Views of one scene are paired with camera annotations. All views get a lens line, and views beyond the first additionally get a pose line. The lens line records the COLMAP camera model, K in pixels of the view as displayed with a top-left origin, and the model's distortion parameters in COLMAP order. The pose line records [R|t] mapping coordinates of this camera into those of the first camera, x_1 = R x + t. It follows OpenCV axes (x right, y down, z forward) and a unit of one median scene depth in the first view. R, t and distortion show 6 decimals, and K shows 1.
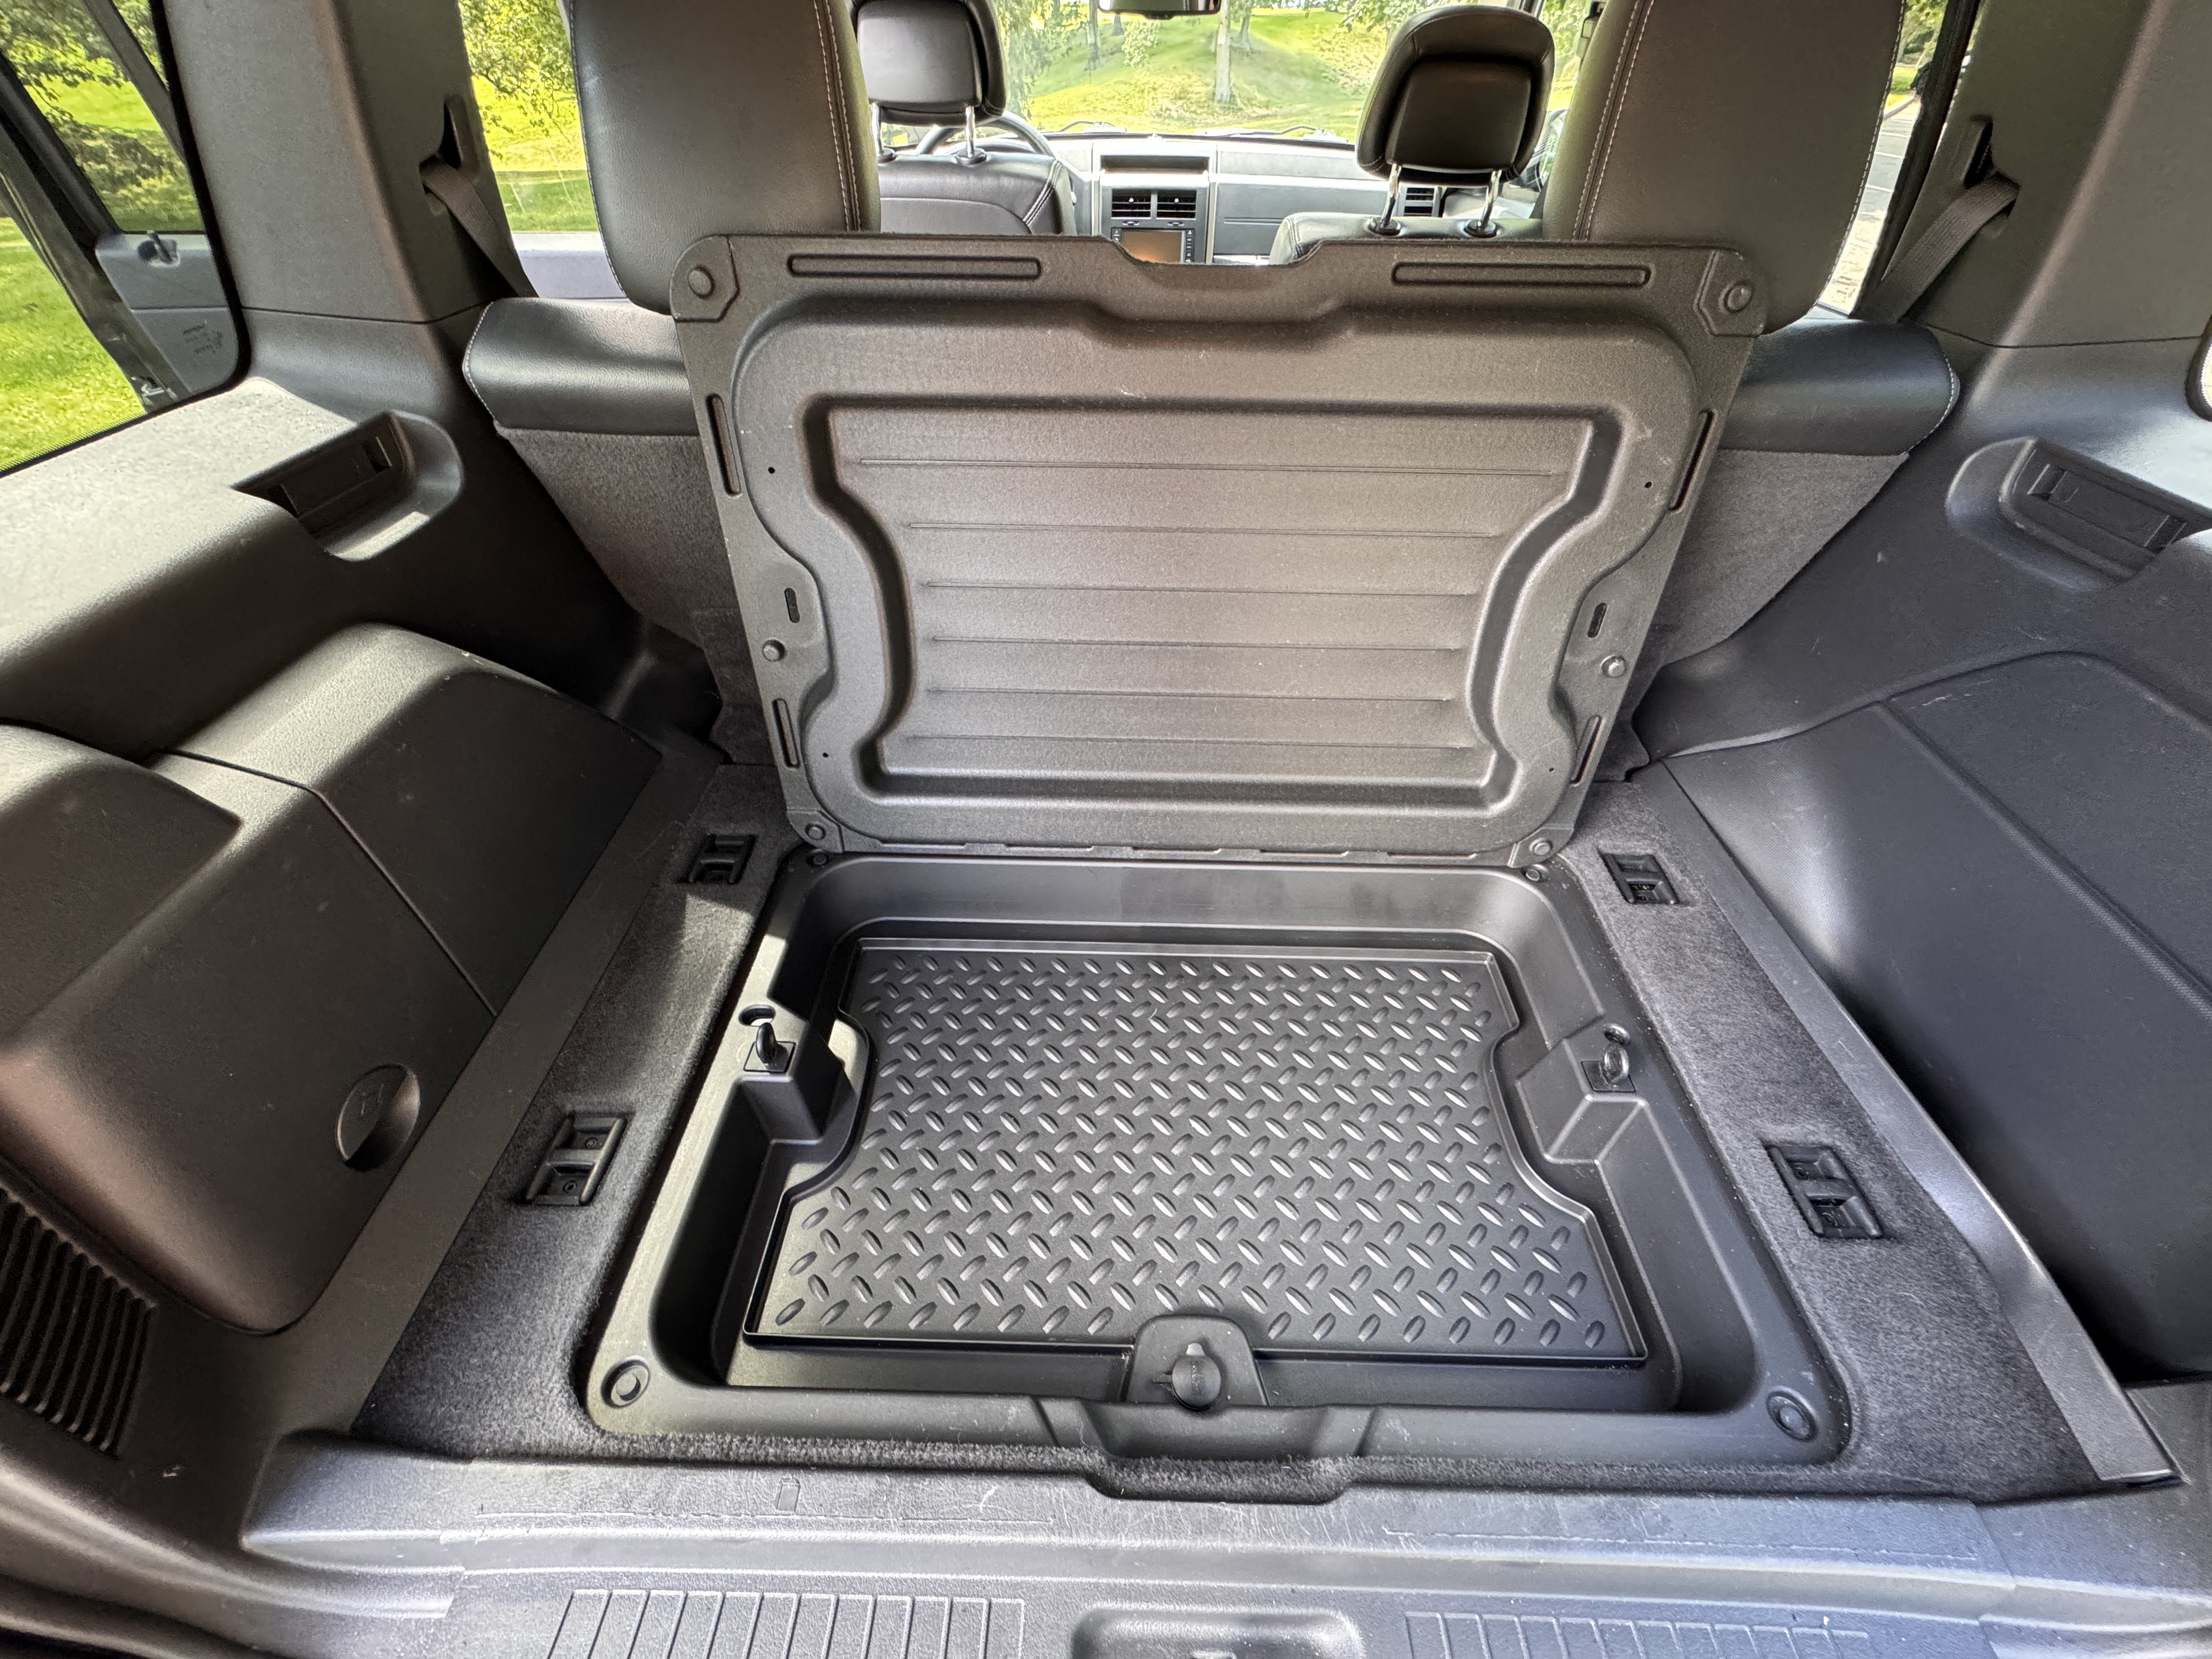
lens RADIAL K [[880.5, 0, 1099.0], [0, 880.5, 830.6], [0, 0, 1]] dist [-0.011147, 0.002419]
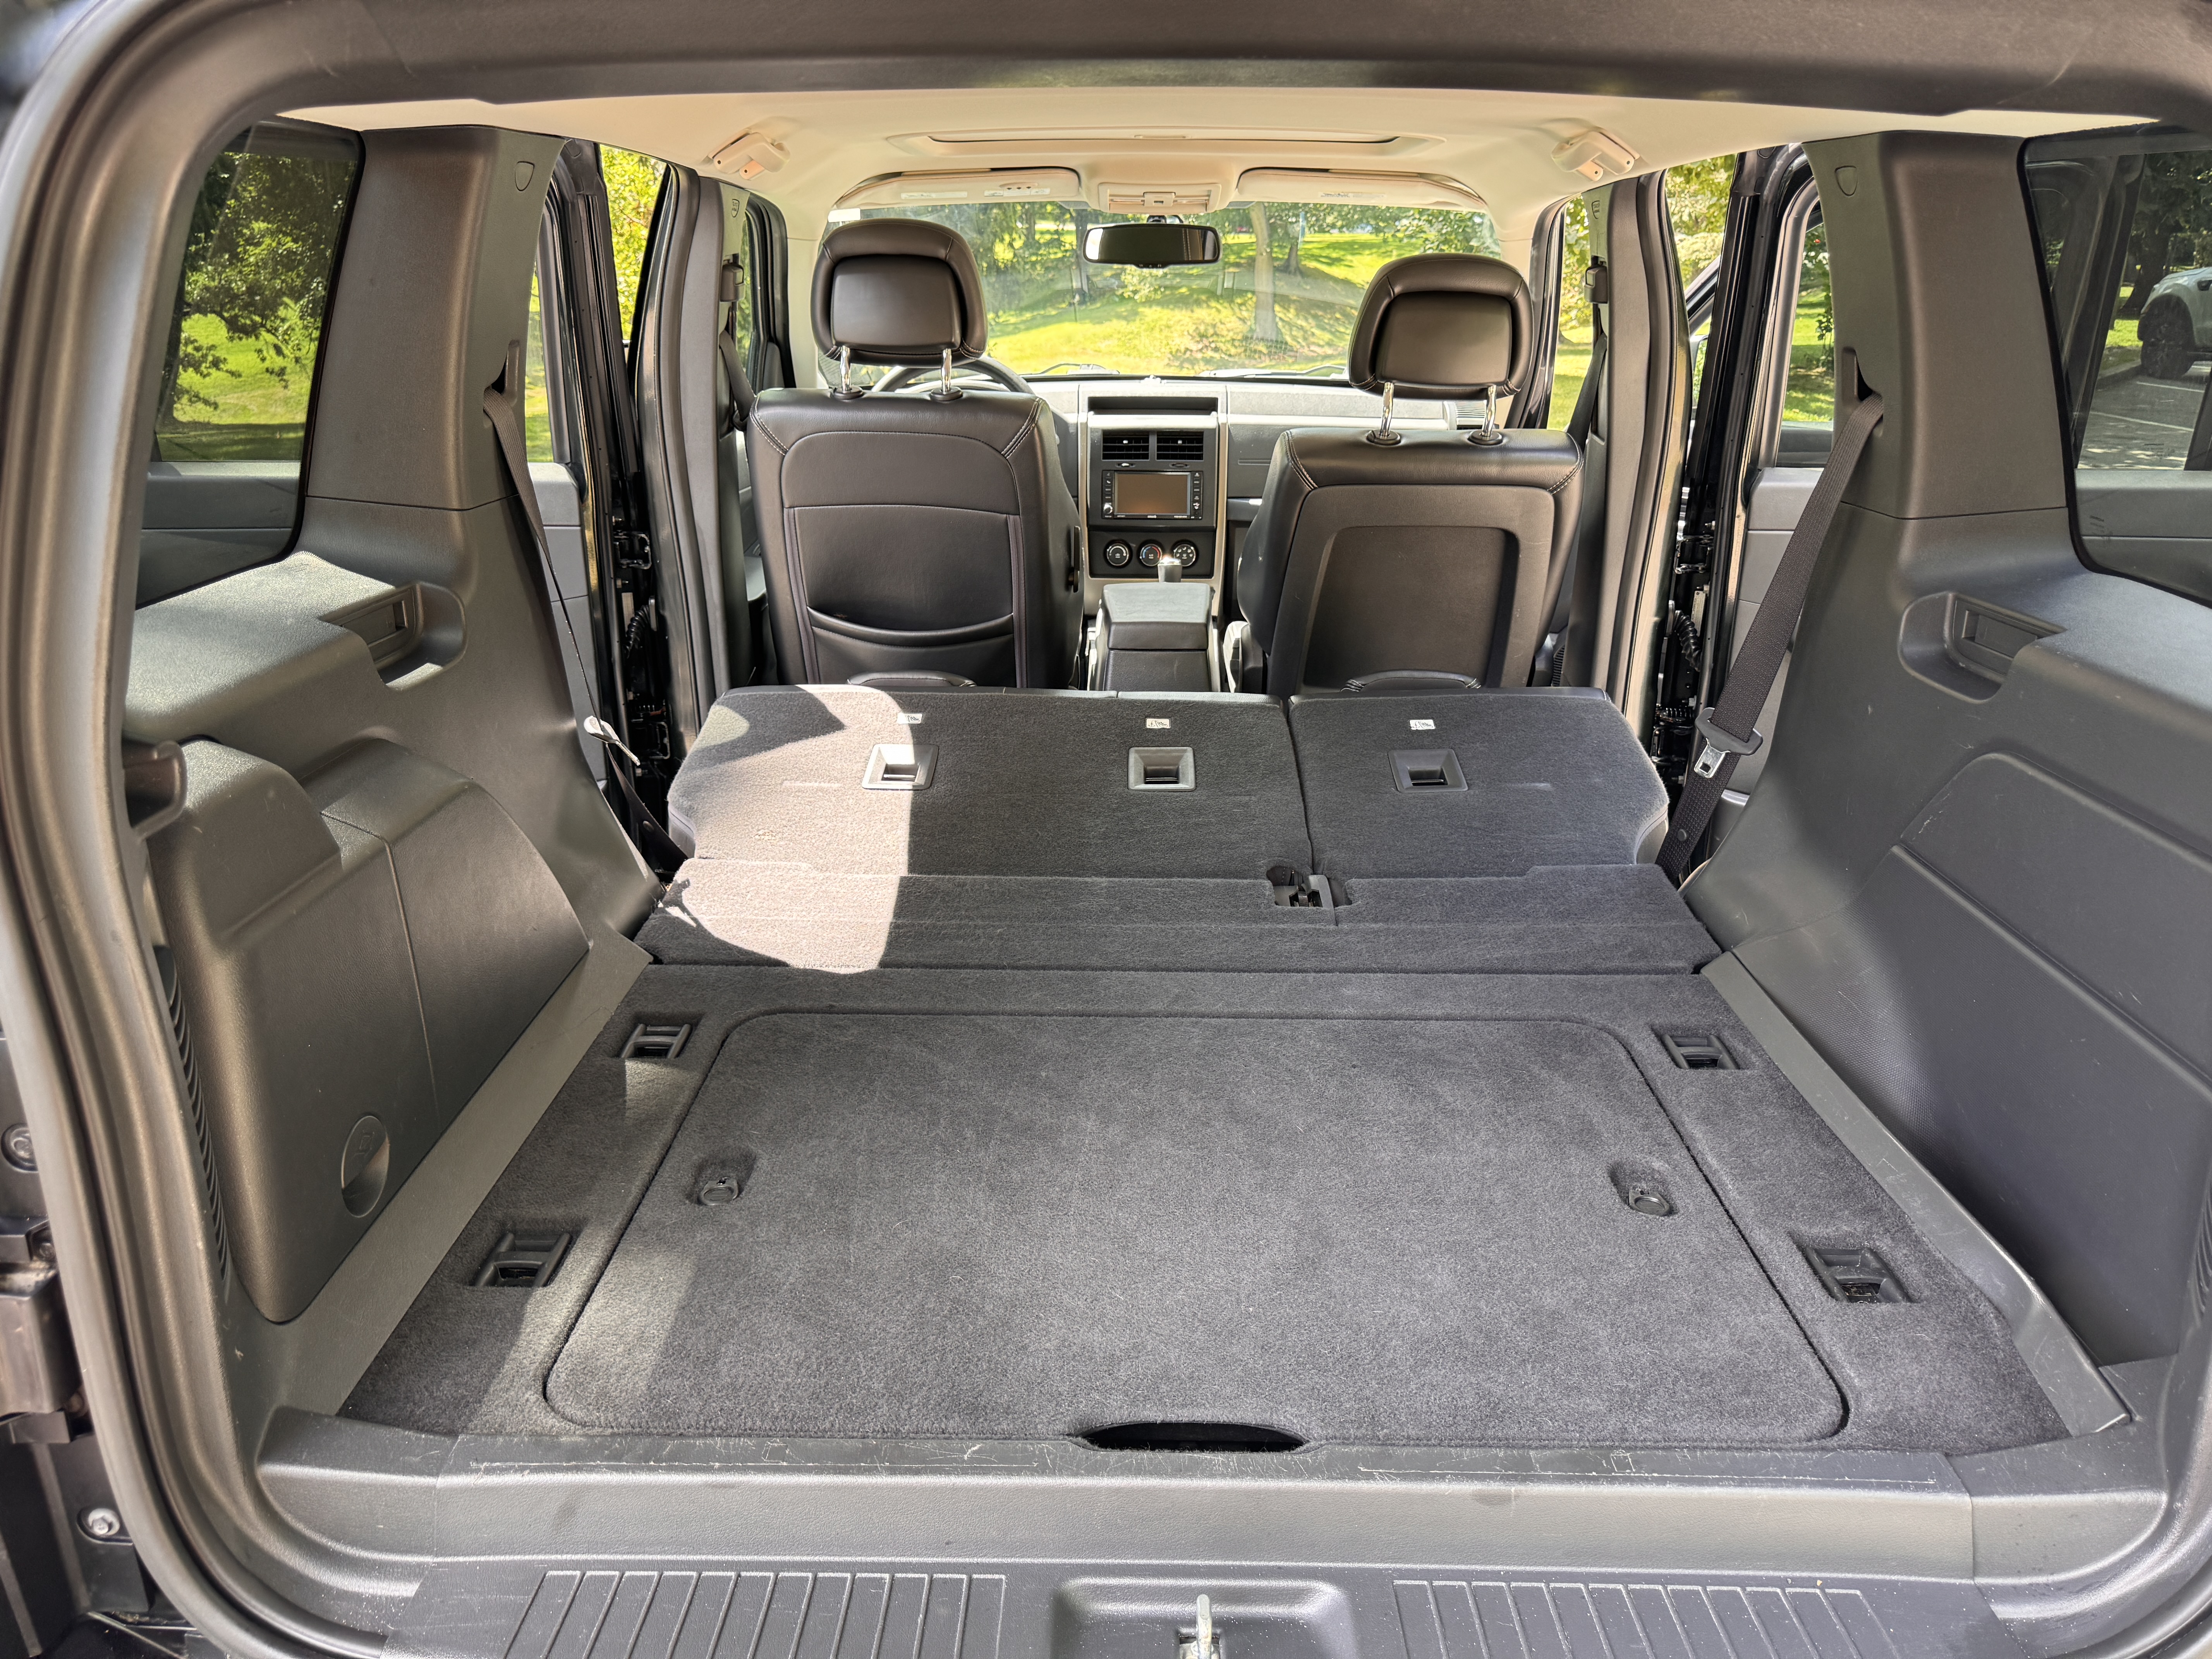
lens RADIAL K [[1544.0, 0, 1104.9], [0, 1544.0, 826.0], [0, 0, 1]] dist [0.013678, -0.019157]
pose [[0.999944, -0.007481, 0.007518, 0.013432], [0.009784, 0.924208, -0.381763, 0.531564], [-0.004092, 0.381815, 0.924230, -0.643851]]
